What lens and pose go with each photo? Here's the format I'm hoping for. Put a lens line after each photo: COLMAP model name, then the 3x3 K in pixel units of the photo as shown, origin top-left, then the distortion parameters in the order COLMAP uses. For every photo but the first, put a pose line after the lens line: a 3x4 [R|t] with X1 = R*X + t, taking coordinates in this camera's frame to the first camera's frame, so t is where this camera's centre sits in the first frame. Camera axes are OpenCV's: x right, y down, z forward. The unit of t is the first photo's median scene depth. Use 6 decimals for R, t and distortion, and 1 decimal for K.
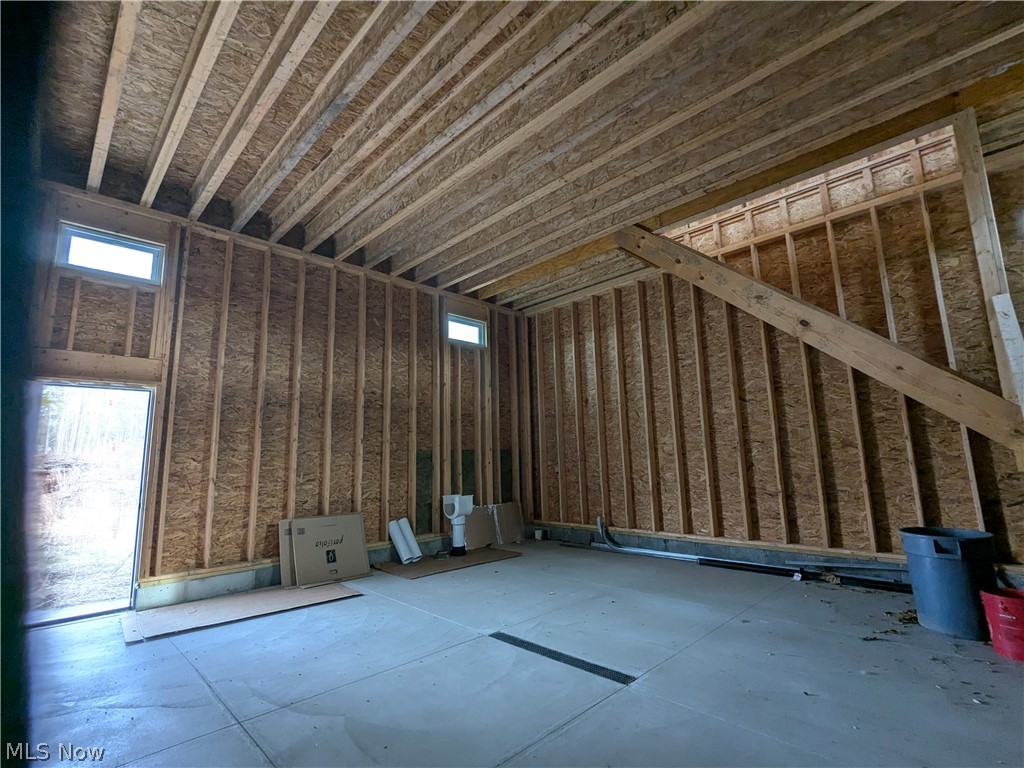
lens RADIAL K [[486.4, 0, 510.9], [0, 486.4, 385.5], [0, 0, 1]] dist [-0.002103, -0.000496]
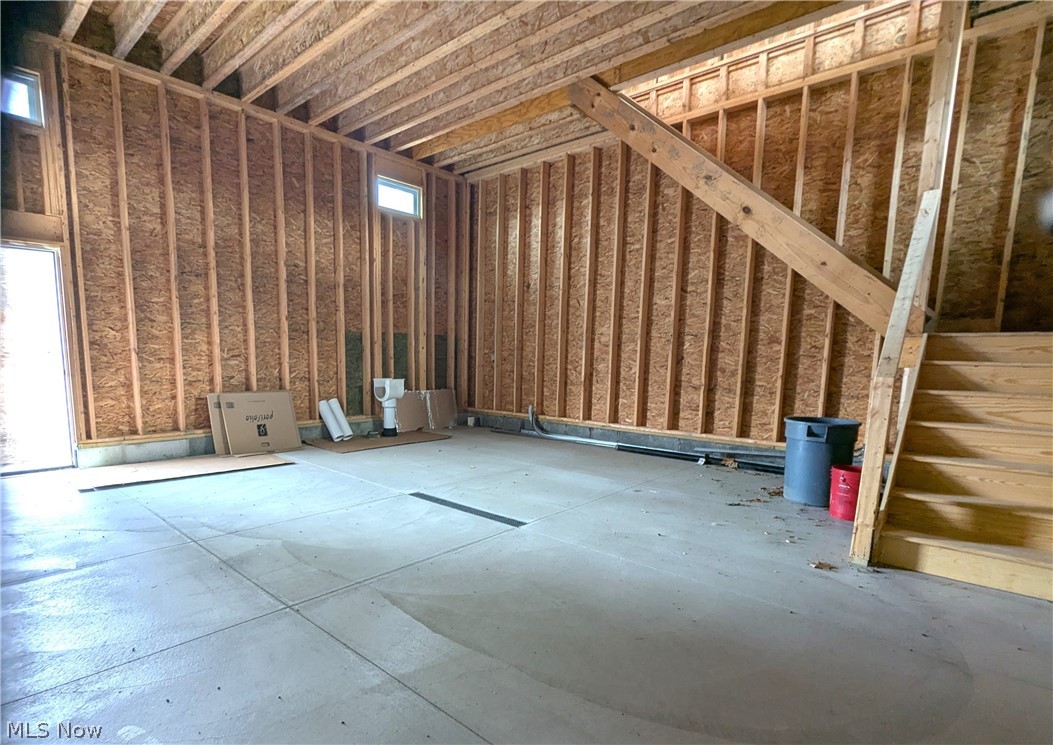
lens RADIAL K [[542.7, 0, 478.8], [0, 542.7, 431.6], [0, 0, 1]] dist [-0.000855, 0.001218]
pose [[0.998569, 0.033897, 0.041366, 0.038401], [-0.044495, 0.955706, 0.290940, 0.000997], [-0.029671, -0.292364, 0.955847, -0.106227]]
